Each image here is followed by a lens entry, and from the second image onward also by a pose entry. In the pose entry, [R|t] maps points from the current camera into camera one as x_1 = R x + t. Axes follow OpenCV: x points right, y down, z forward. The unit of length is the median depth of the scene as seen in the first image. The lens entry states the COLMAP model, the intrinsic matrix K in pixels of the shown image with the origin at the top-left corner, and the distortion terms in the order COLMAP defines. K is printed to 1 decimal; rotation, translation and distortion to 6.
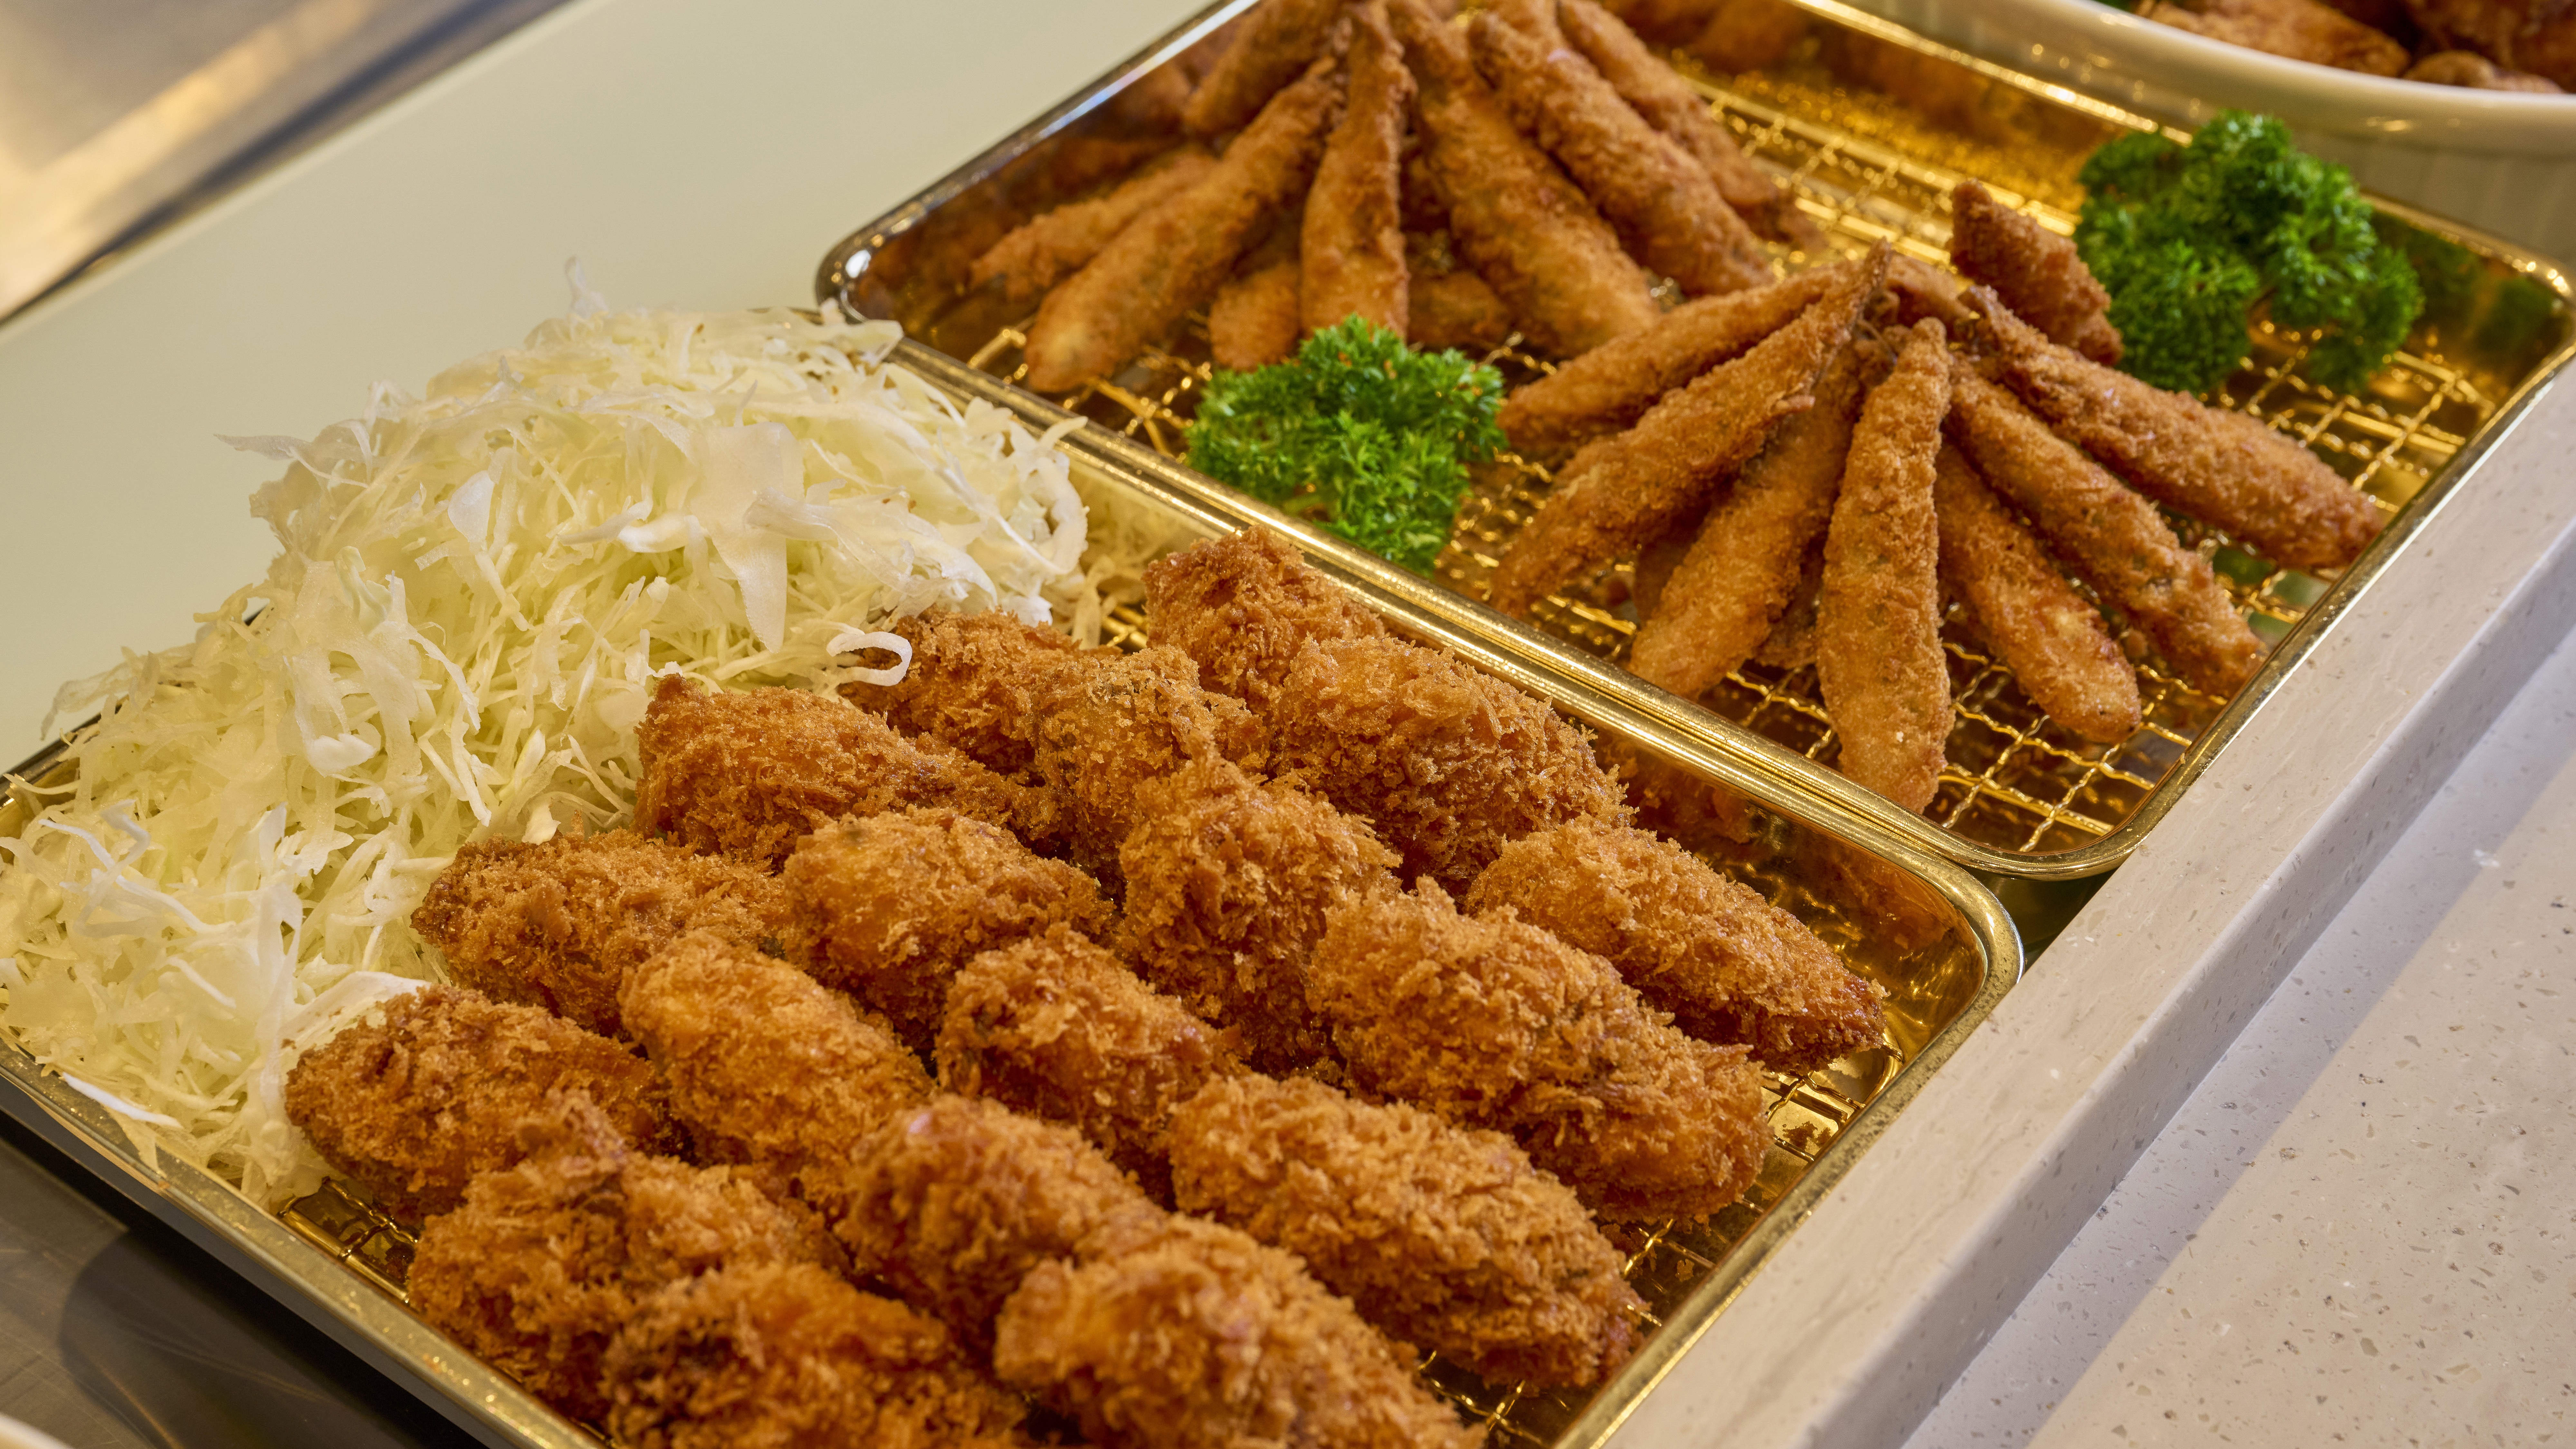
lens RADIAL K [[3716.9, 0, 1288.0], [0, 3716.9, 724.5], [0, 0, 1]] dist [-0.001145, 0.080158]
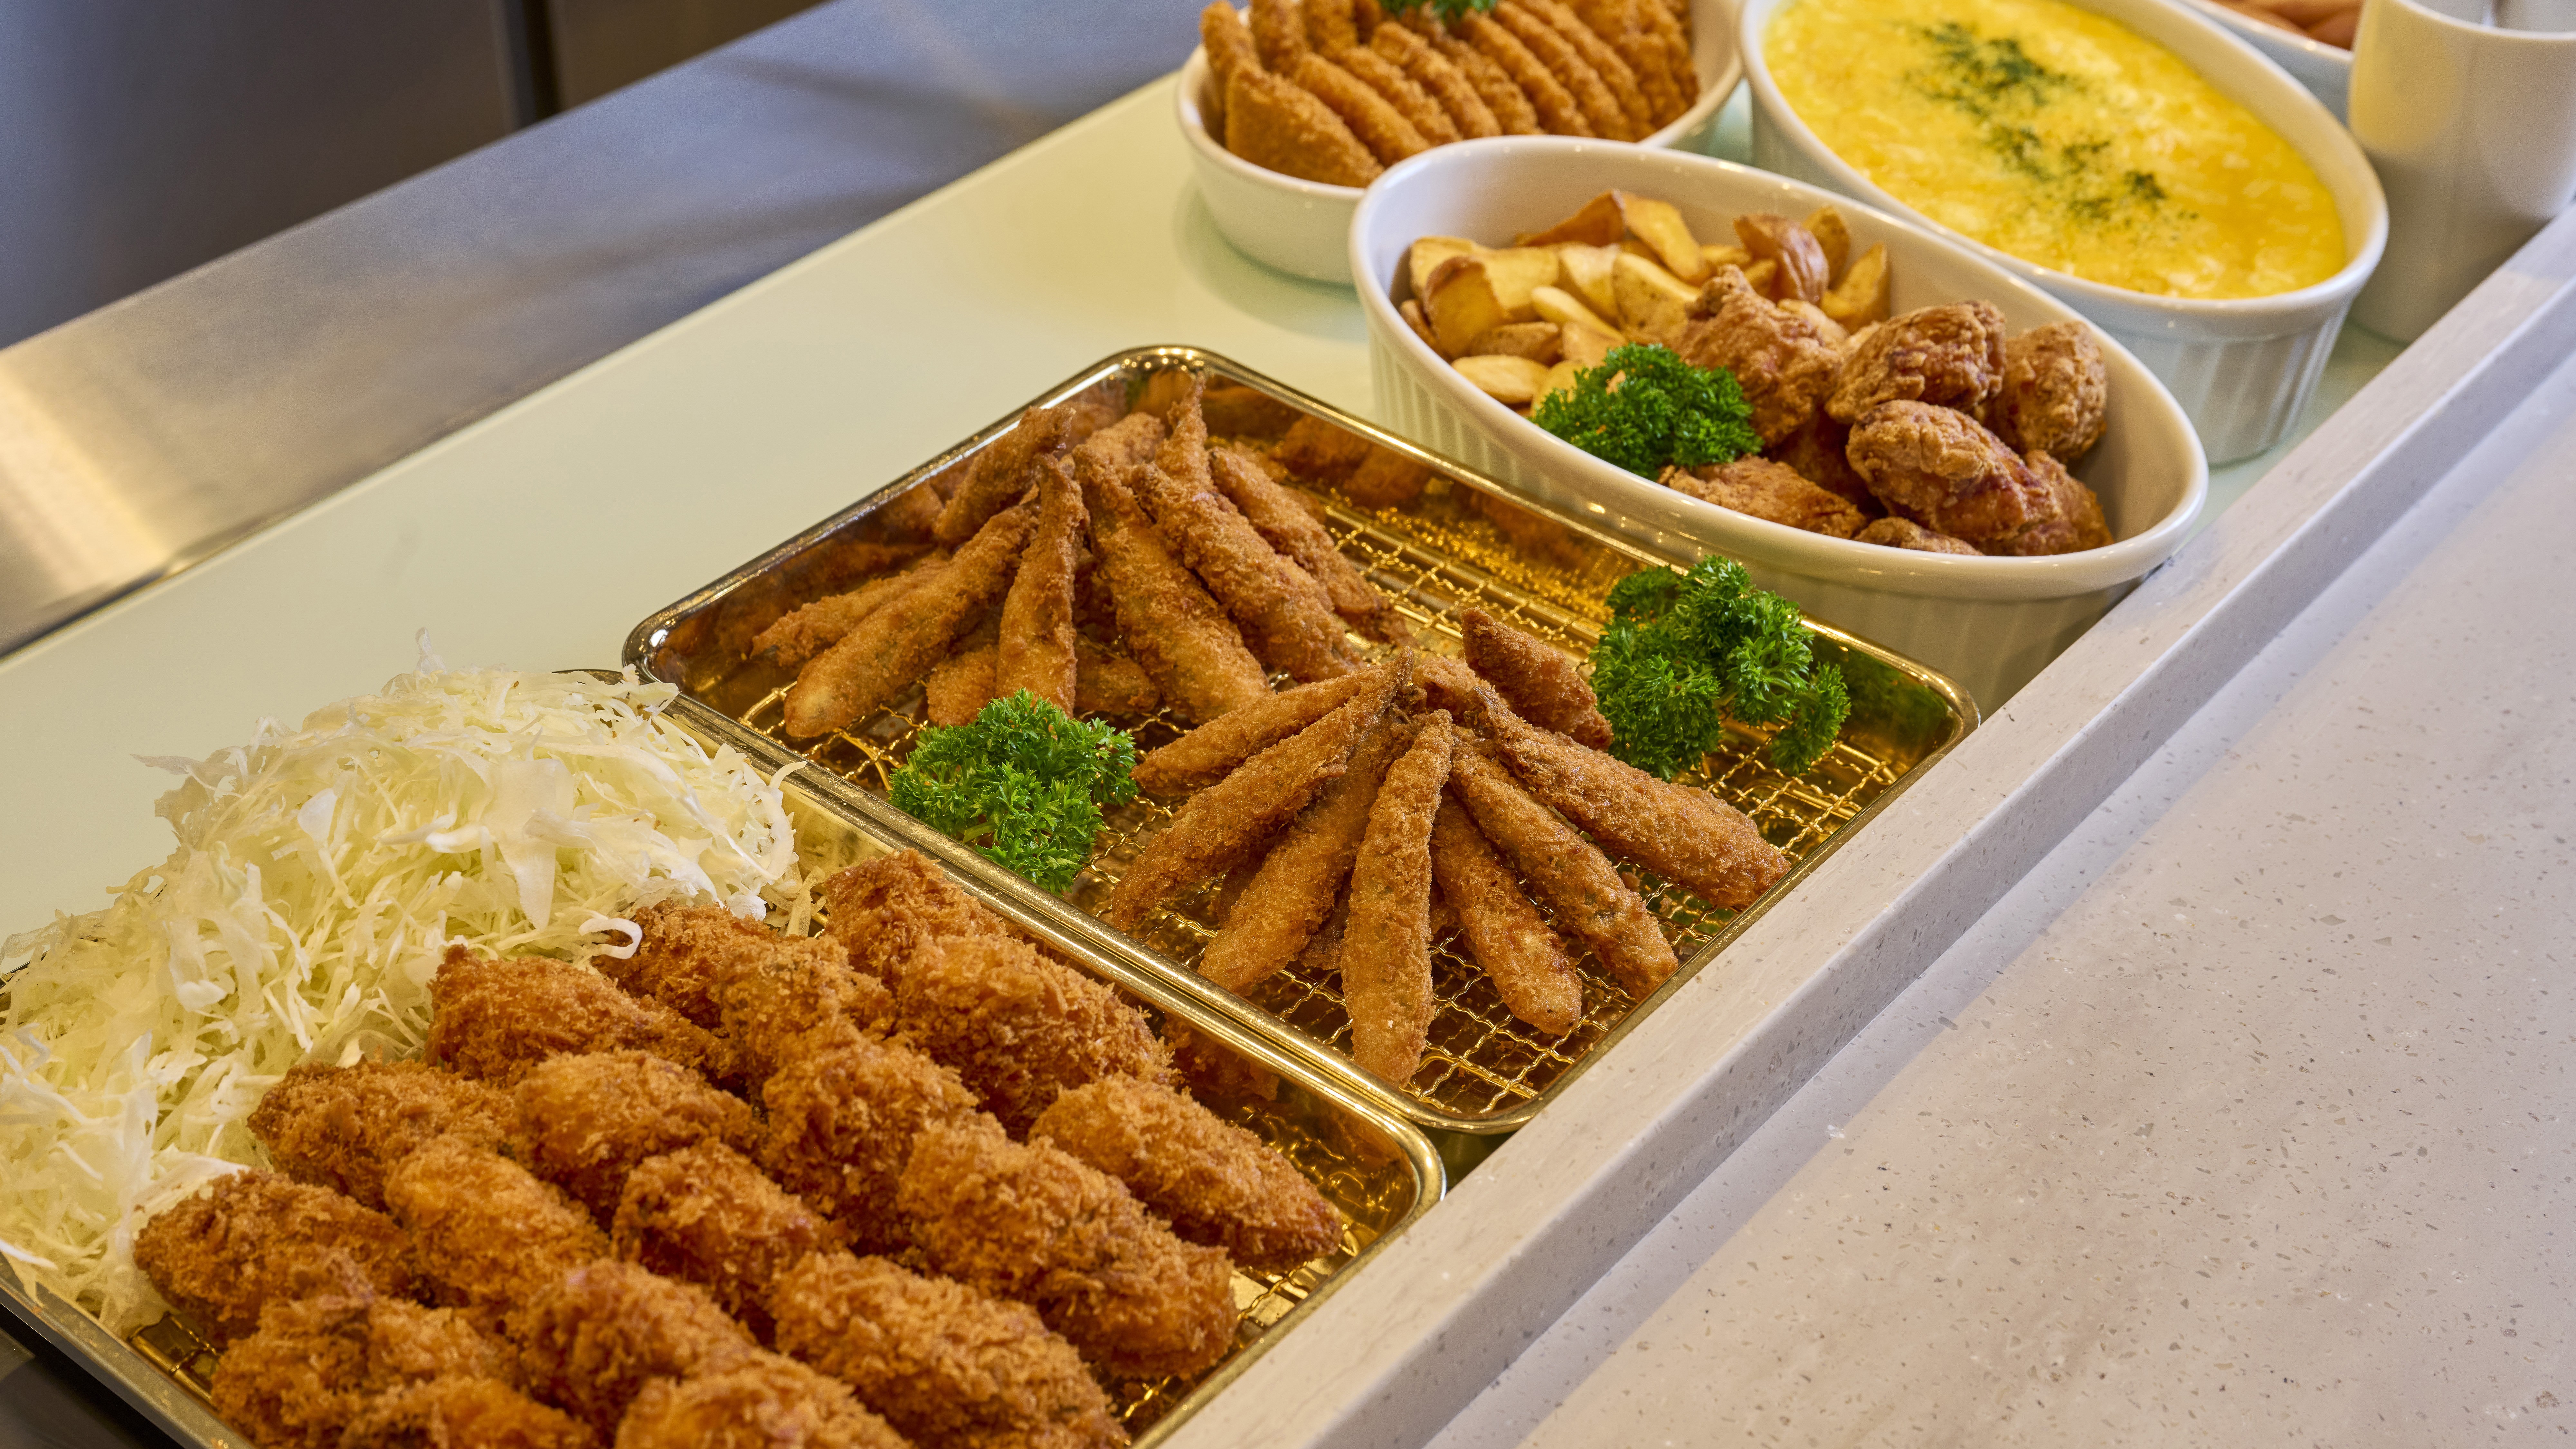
lens RADIAL K [[3346.7, 0, 1288.0], [0, 3346.7, 724.5], [0, 0, 1]] dist [0.000097, 0.035667]
pose [[0.999397, 0.034710, 0.000729, 0.131502], [-0.034519, 0.995702, -0.085942, 0.000866], [-0.003709, 0.085865, 0.996300, -0.213335]]
